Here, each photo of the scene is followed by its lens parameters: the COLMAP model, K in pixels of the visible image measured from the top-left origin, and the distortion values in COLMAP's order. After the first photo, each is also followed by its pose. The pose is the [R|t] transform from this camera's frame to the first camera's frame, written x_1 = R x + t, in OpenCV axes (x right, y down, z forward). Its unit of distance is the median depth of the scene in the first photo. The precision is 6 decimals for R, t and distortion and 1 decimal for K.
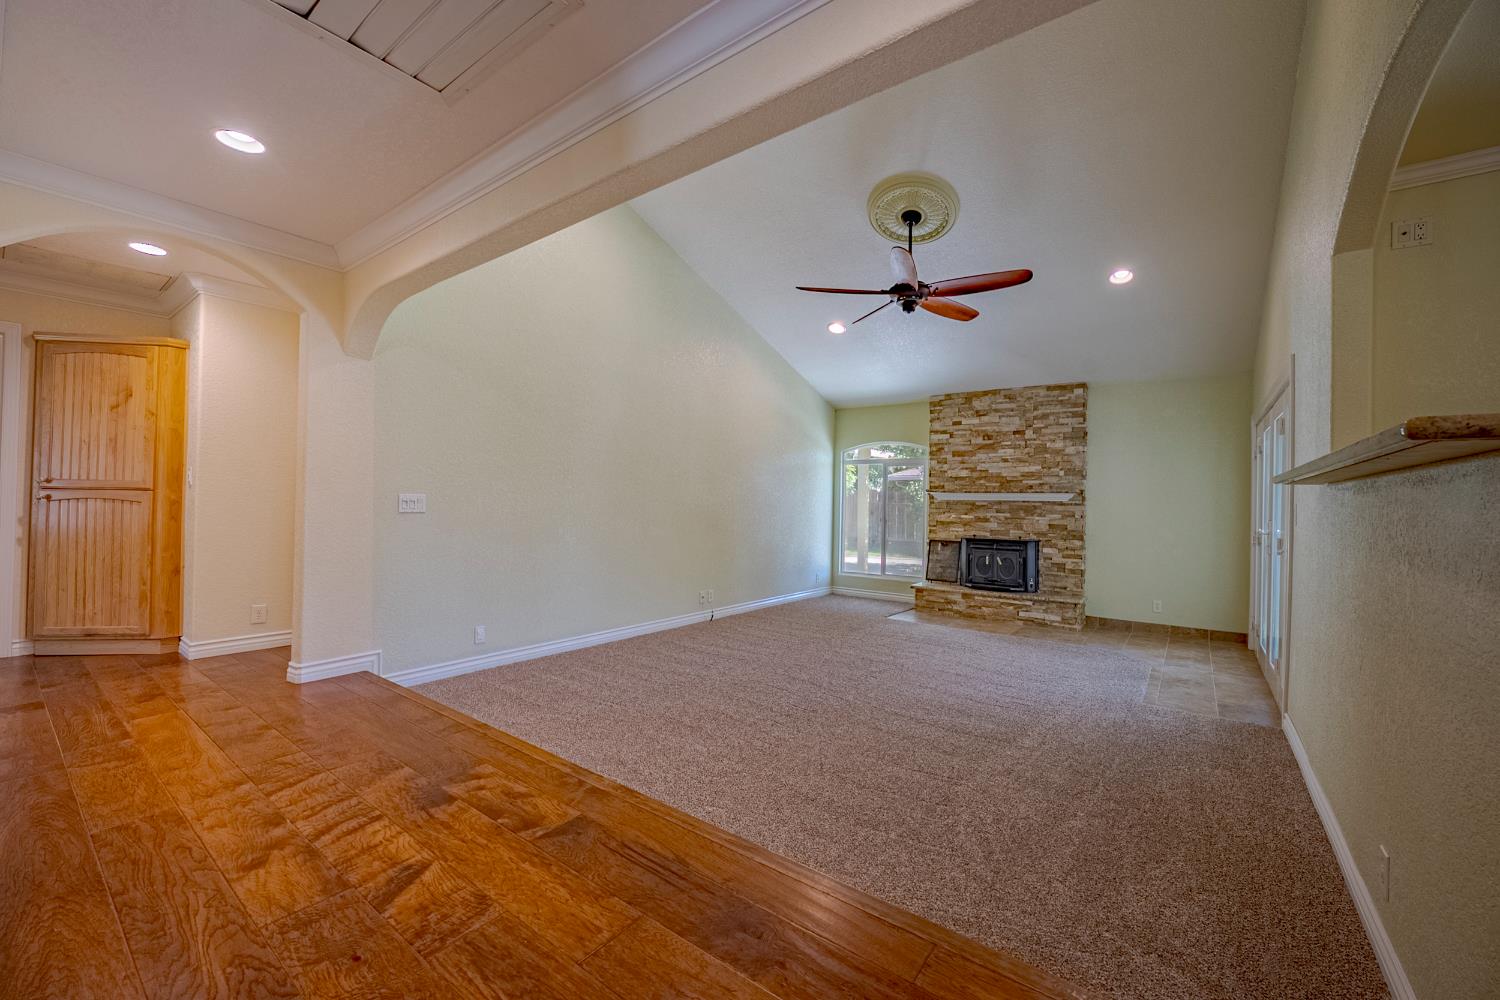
lens RADIAL K [[599.0, 0, 750.8], [0, 599.0, 501.0], [0, 0, 1]] dist [-0.009948, 0.000293]
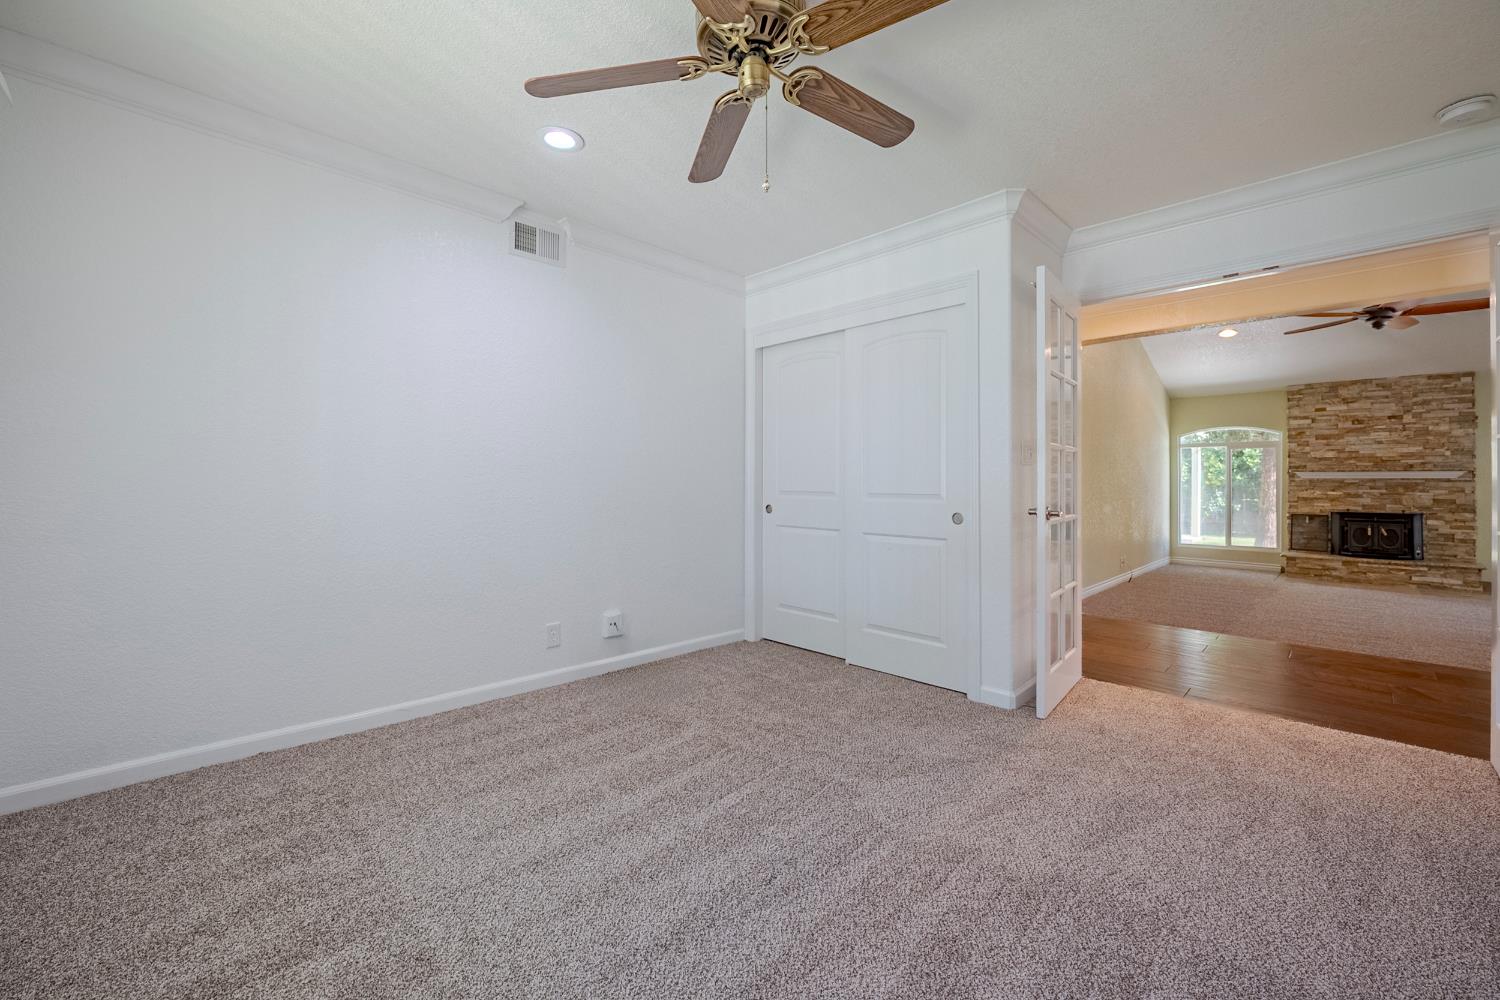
lens RADIAL K [[606.8, 0, 747.1], [0, 606.8, 479.5], [0, 0, 1]] dist [-0.009408, 0.000114]
pose [[0.988211, -0.015166, -0.152344, -0.586039], [0.015162, 0.999884, -0.001183, -0.015414], [0.152344, -0.001141, 0.988327, -0.297176]]
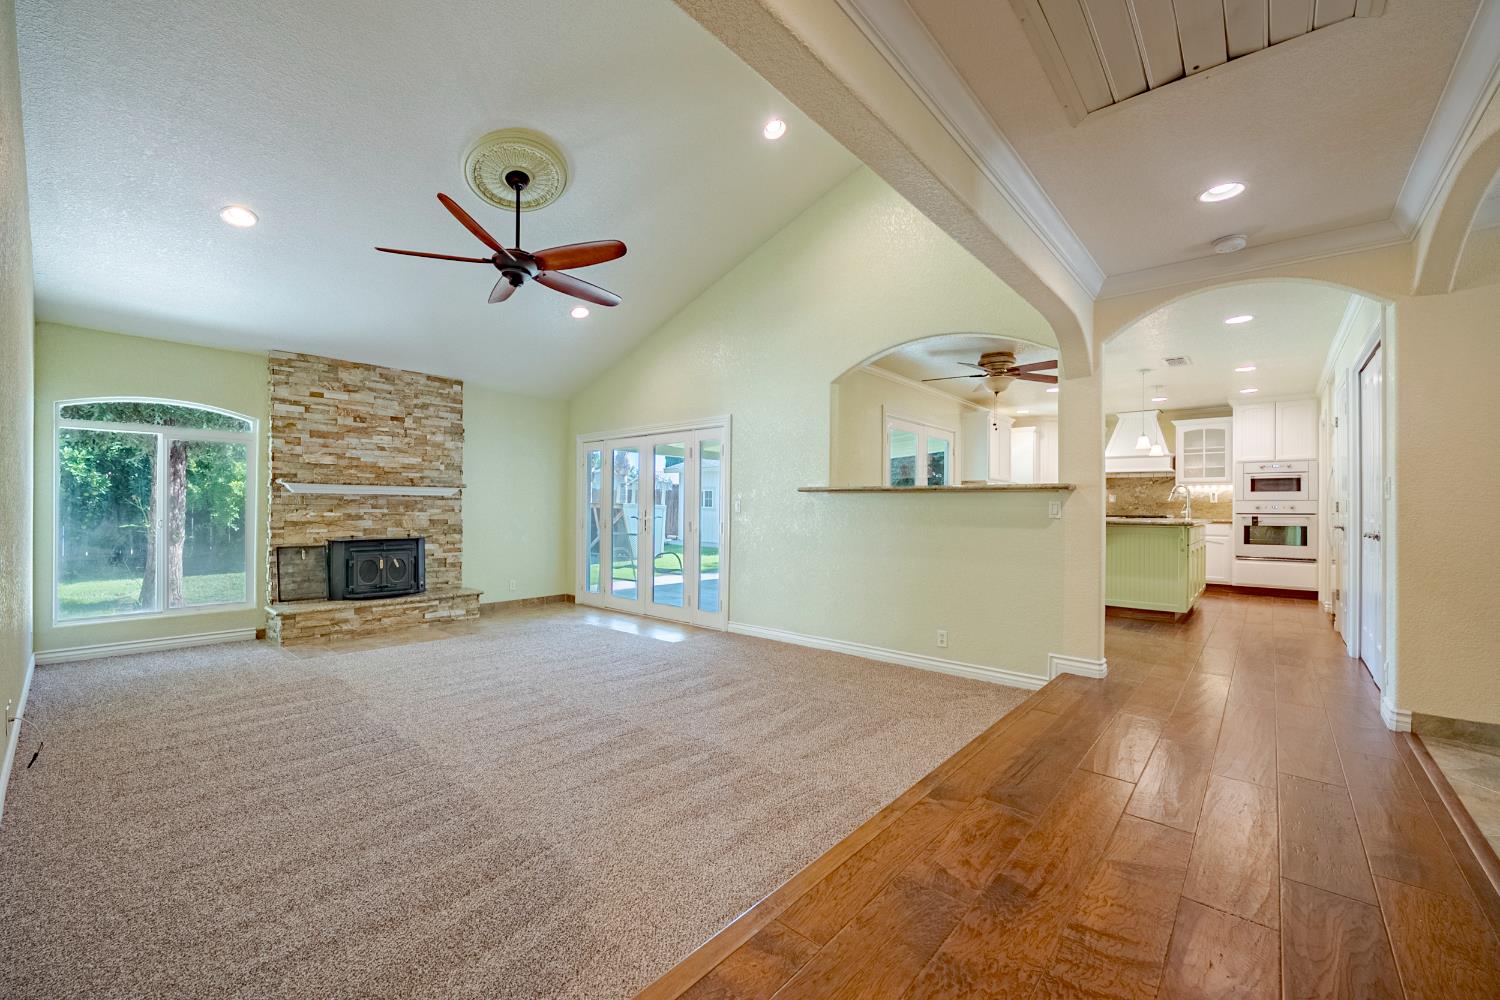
lens RADIAL K [[599.0, 0, 750.8], [0, 599.0, 501.0], [0, 0, 1]] dist [-0.009948, 0.000293]
pose [[0.073806, -0.008136, 0.997239, -0.417436], [-0.011331, 0.999895, 0.008996, -0.005197], [-0.997208, -0.011964, 0.073706, 0.403306]]
